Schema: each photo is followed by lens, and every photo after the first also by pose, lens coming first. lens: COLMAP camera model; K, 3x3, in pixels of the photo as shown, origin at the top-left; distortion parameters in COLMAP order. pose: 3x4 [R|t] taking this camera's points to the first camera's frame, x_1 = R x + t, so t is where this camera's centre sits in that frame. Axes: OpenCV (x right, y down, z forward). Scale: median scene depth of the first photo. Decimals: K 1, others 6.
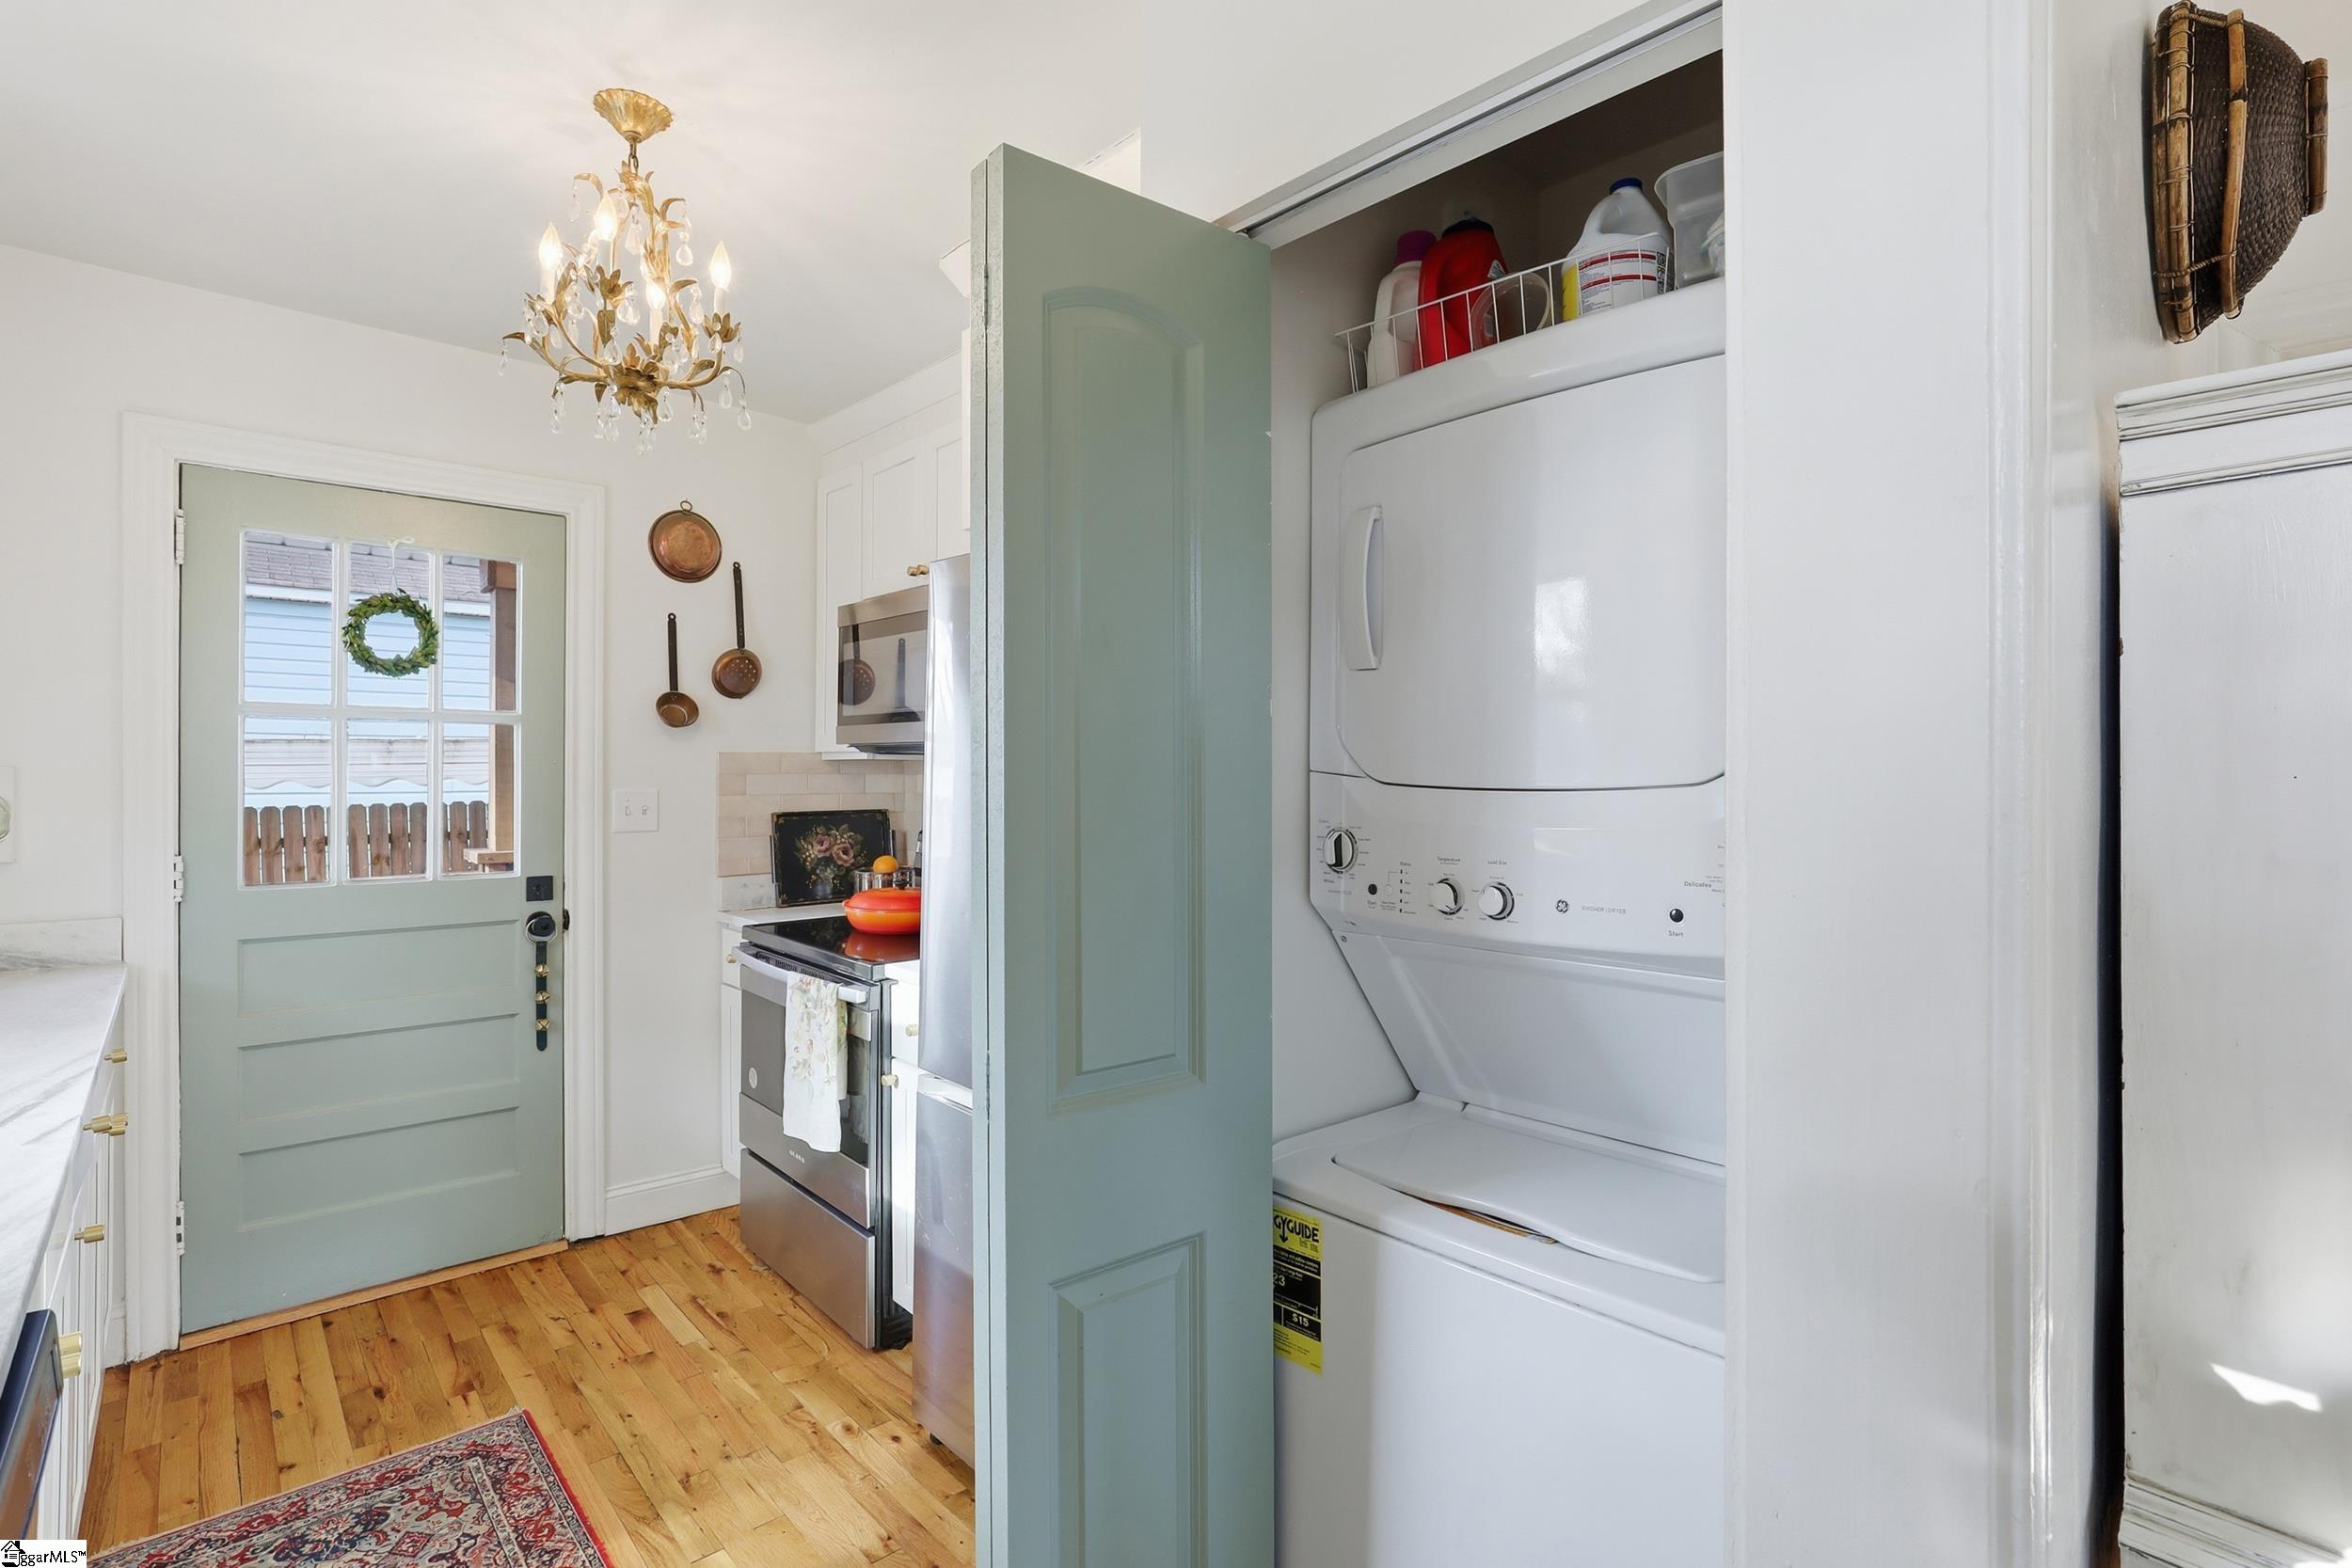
lens RADIAL K [[1092.3, 0, 1156.8], [0, 1092.3, 780.0], [0, 0, 1]] dist [-0.021923, -0.005093]
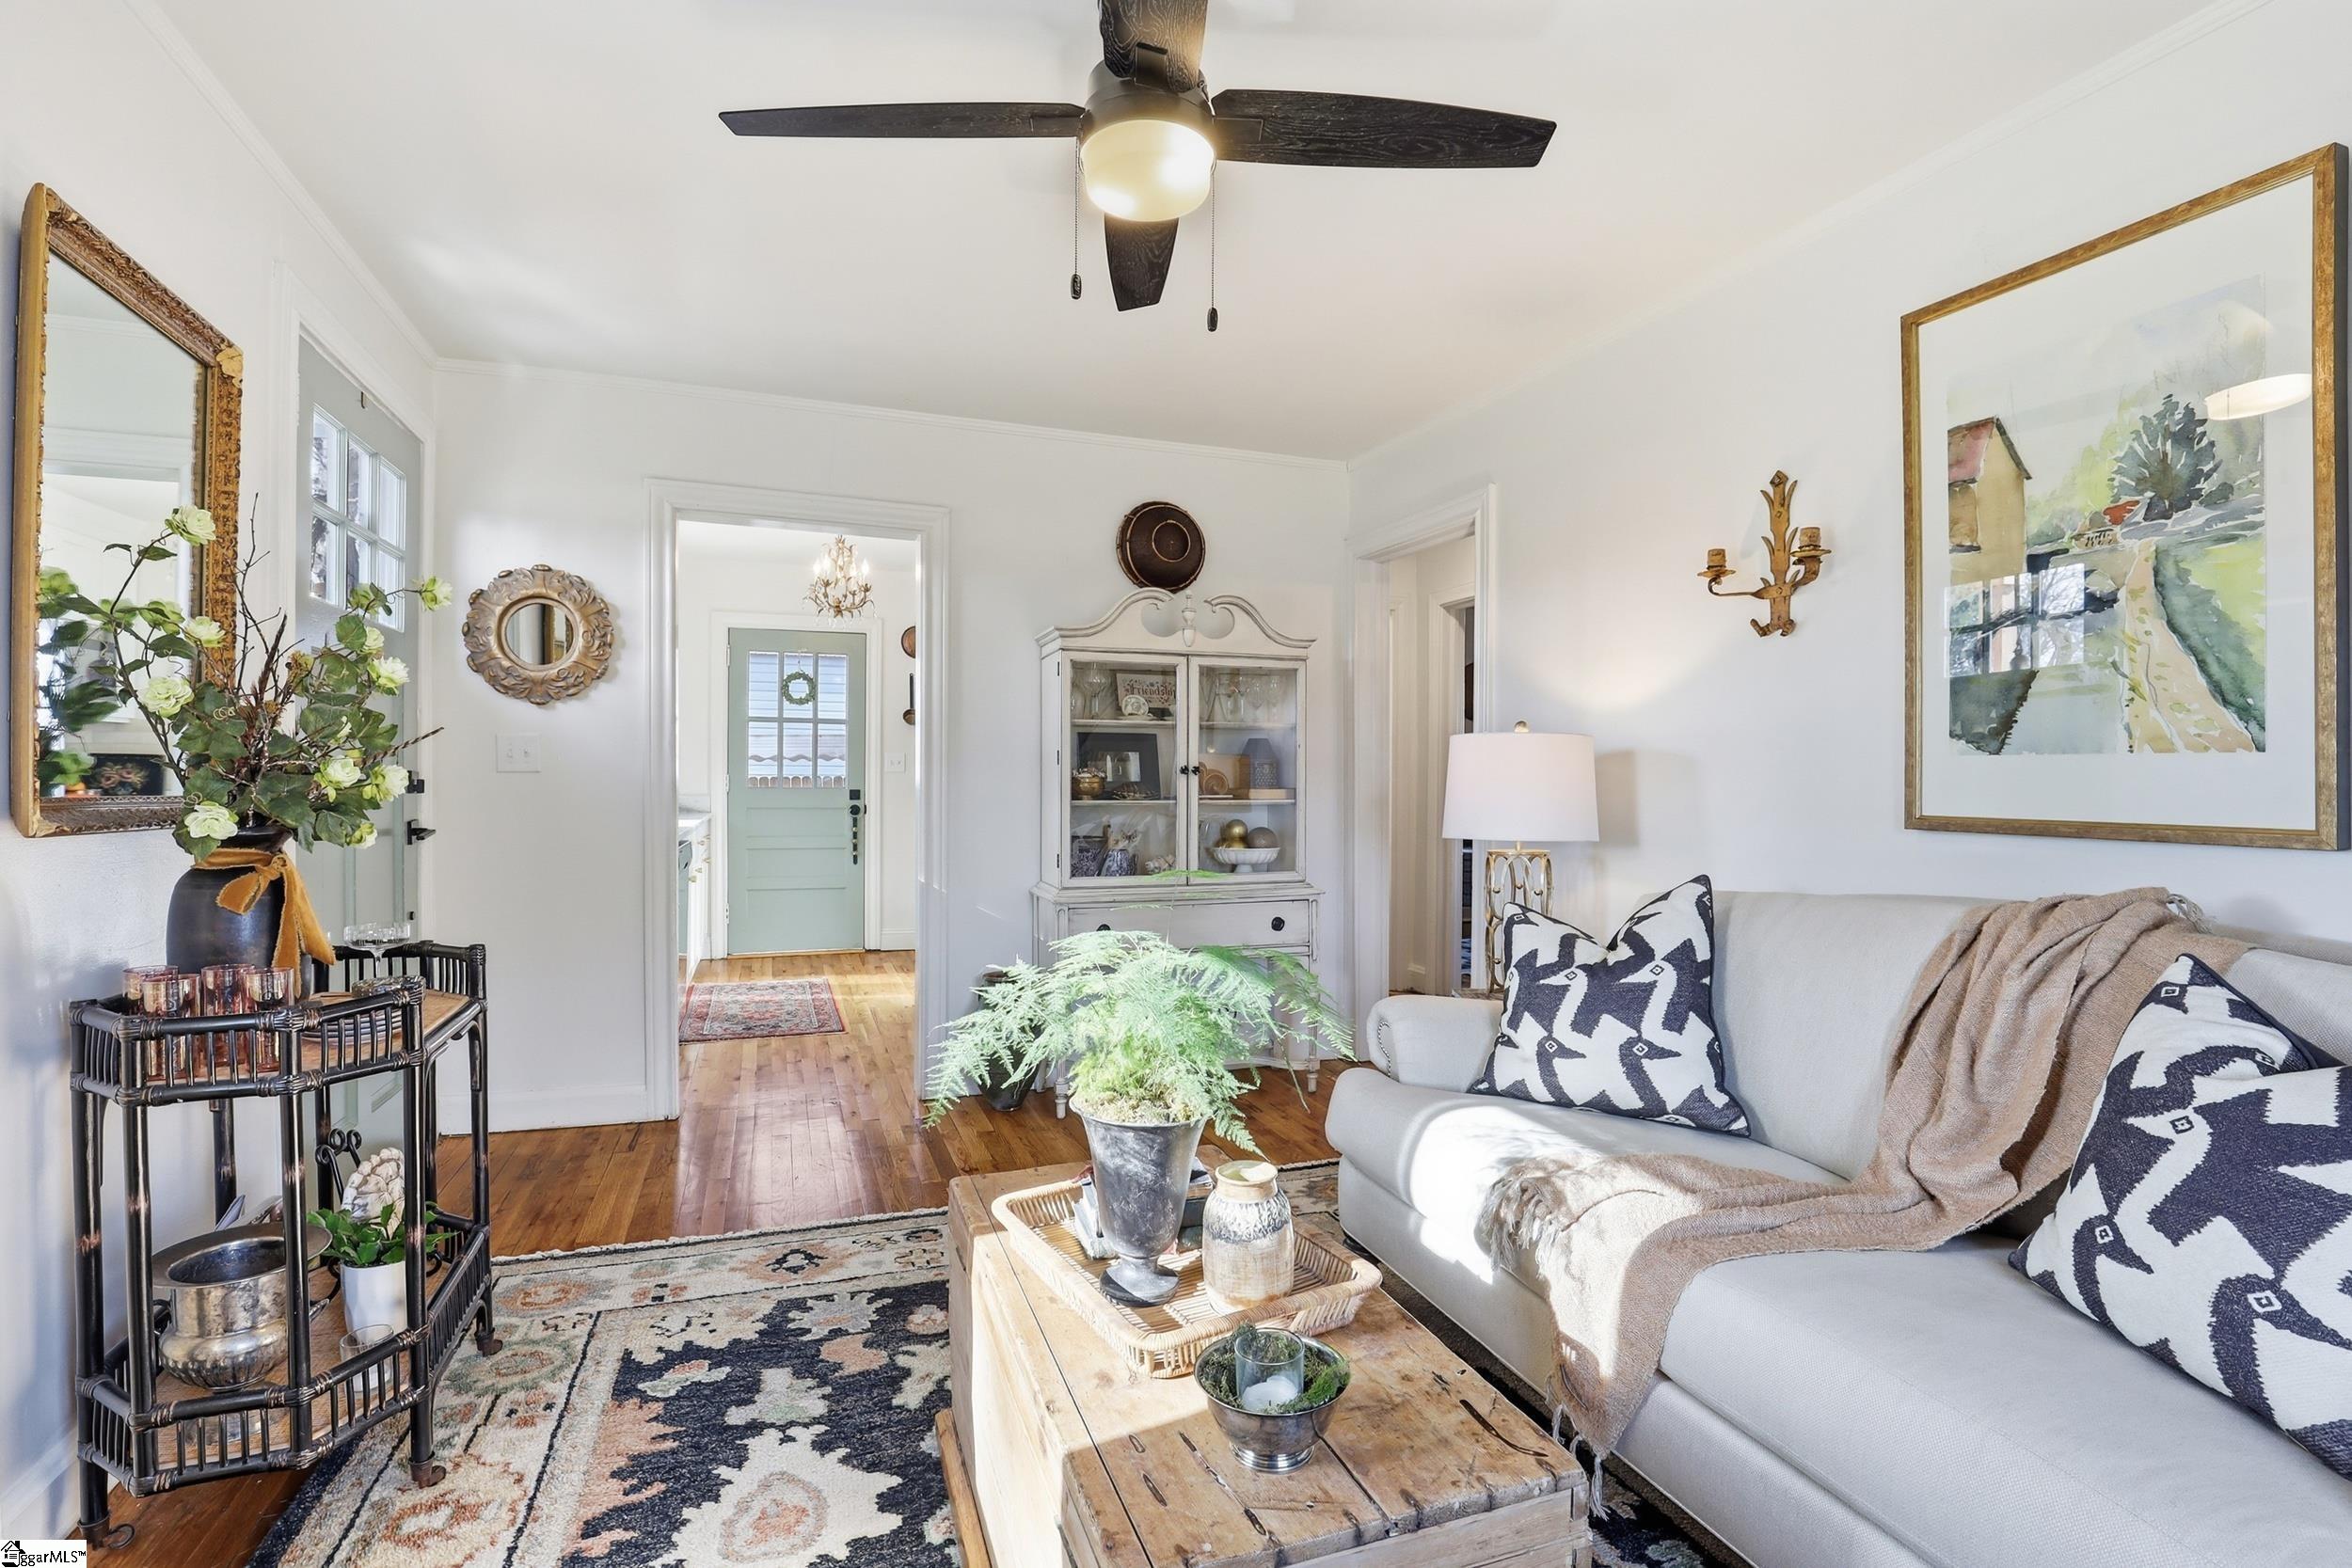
lens RADIAL K [[1101.6, 0, 1167.0], [0, 1101.6, 773.0], [0, 0, 1]] dist [-0.034954, 0.008478]
pose [[0.927443, -0.002248, -0.373957, 0.964346], [-0.002038, 0.999937, -0.011066, 0.083182], [0.373958, 0.011025, 0.927380, -0.963271]]
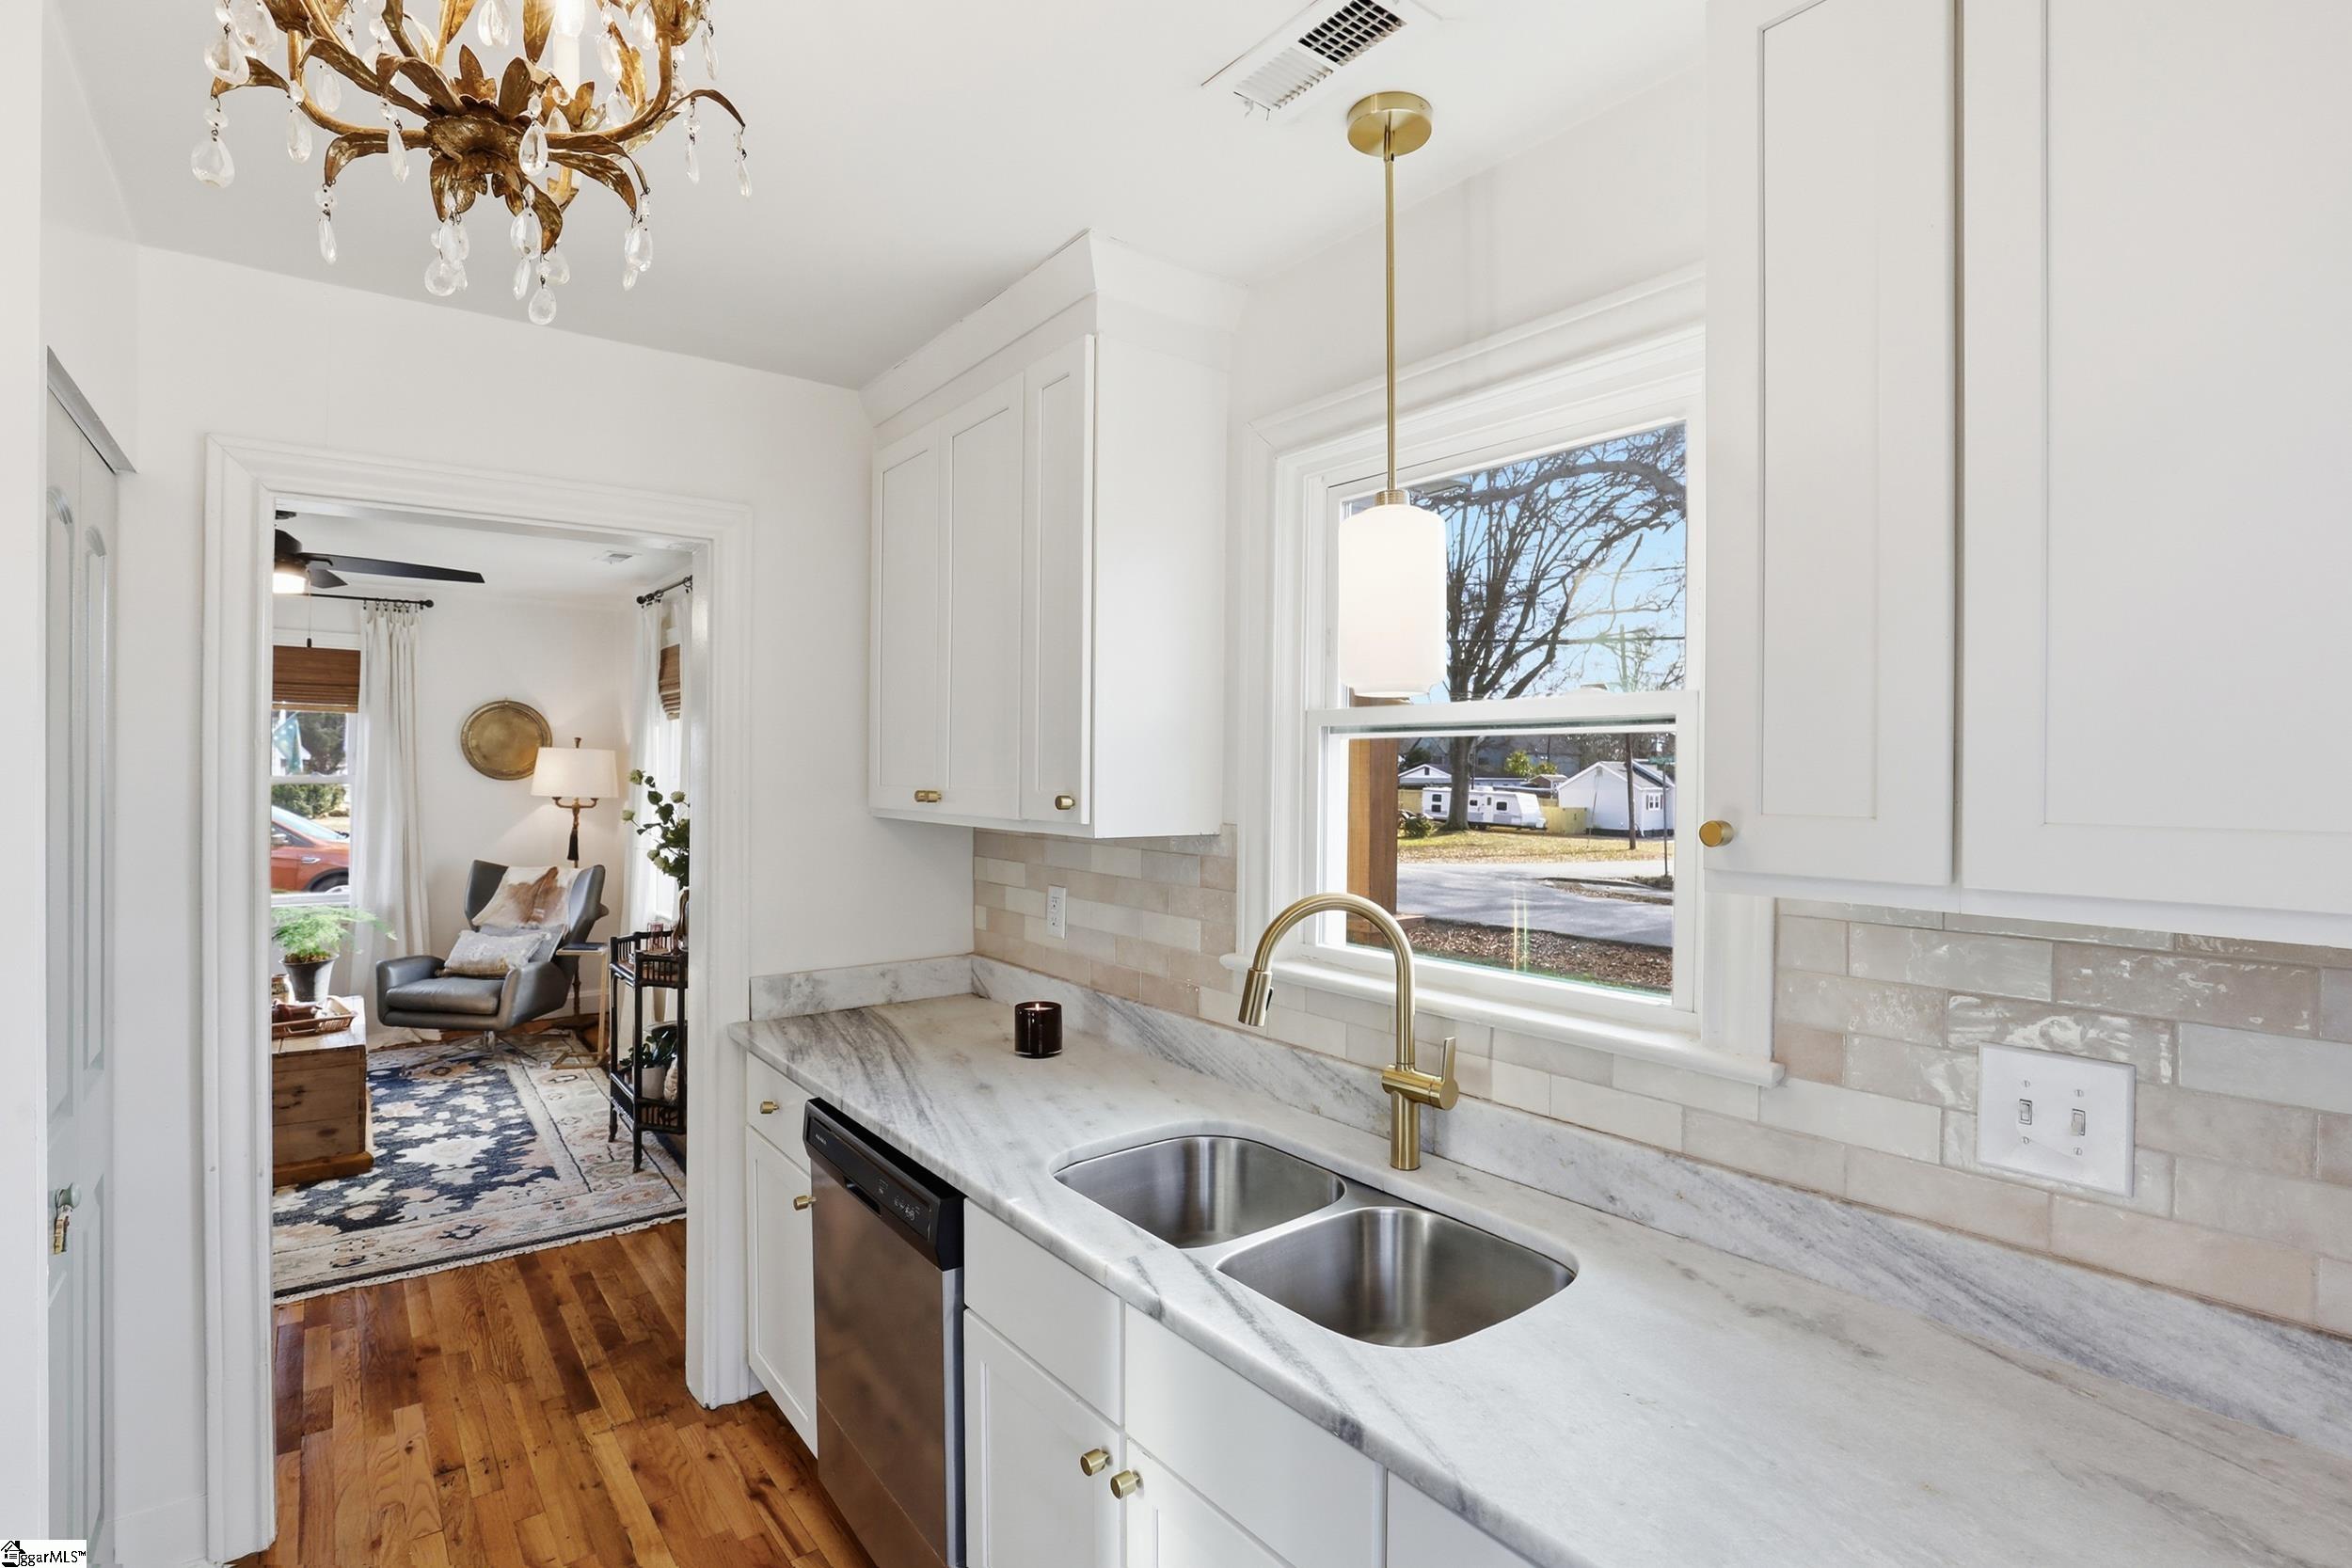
lens RADIAL K [[1101.6, 0, 1167.0], [0, 1101.6, 773.0], [0, 0, 1]] dist [-0.034954, 0.008478]
pose [[-0.997765, -0.011957, 0.065742, -0.522481], [-0.011188, 0.999865, 0.012055, -0.066243], [-0.065877, 0.011292, -0.997764, 0.919089]]
